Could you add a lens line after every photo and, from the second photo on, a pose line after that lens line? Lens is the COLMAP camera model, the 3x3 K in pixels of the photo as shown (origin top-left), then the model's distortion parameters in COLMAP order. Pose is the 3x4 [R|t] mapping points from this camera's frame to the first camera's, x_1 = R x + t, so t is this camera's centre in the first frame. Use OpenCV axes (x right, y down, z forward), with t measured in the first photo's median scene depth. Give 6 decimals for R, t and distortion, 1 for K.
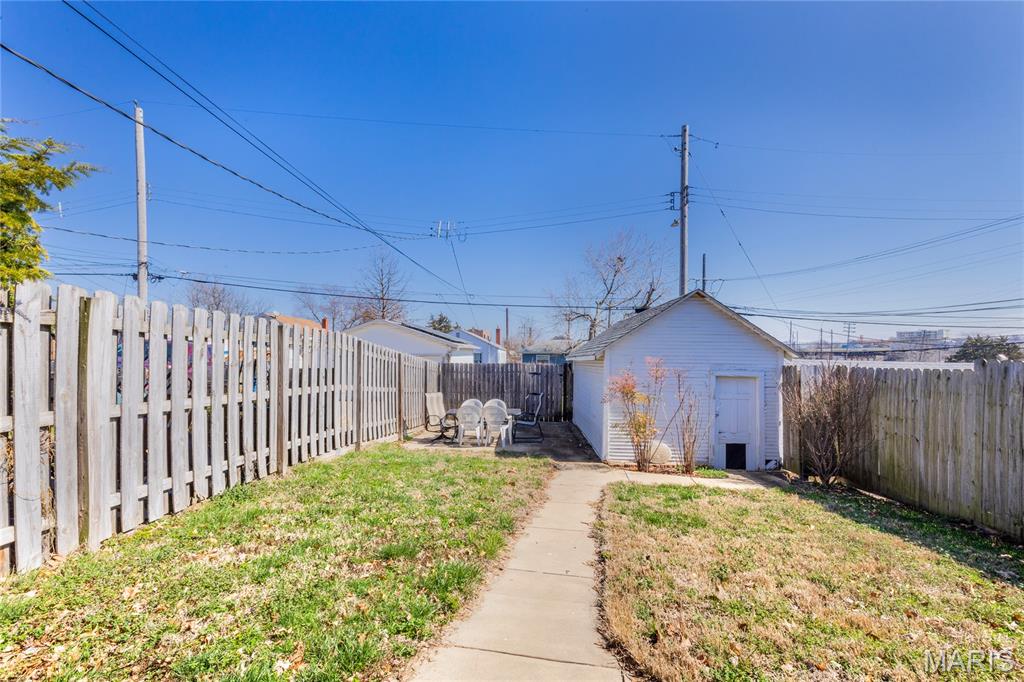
lens RADIAL K [[465.4, 0, 510.8], [0, 465.4, 345.3], [0, 0, 1]] dist [0.009707, -0.001856]
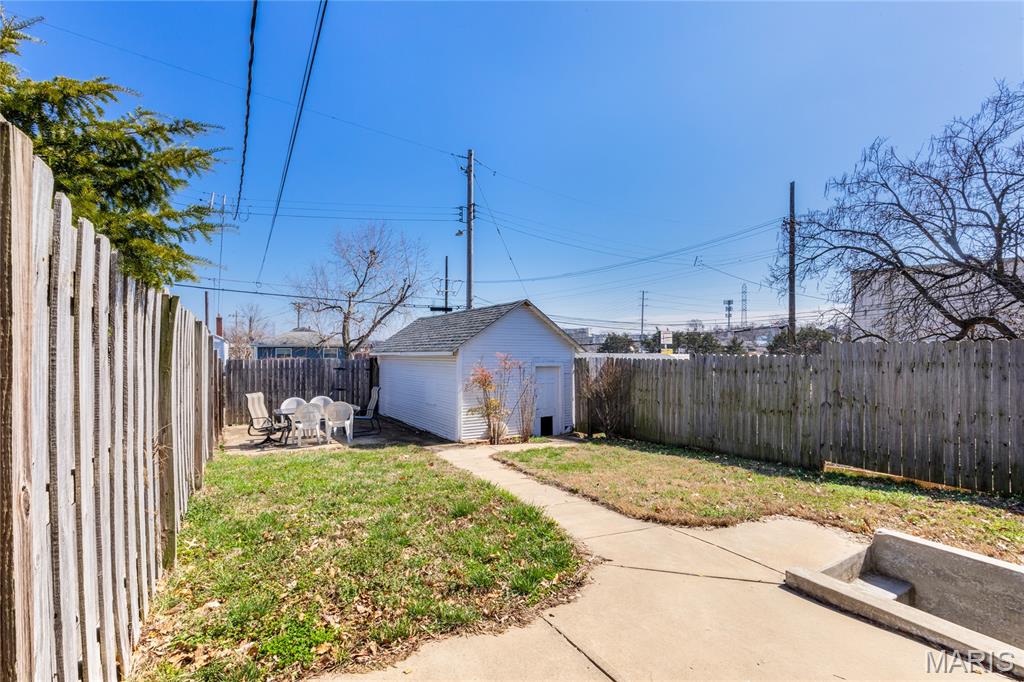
lens RADIAL K [[465.4, 0, 514.3], [0, 465.4, 349.3], [0, 0, 1]] dist [0.009707, -0.001856]
pose [[0.832070, -0.005604, 0.554642, -0.334086], [-0.008499, 0.999703, 0.022852, -0.011775], [-0.554605, -0.023728, 0.831775, -0.052110]]
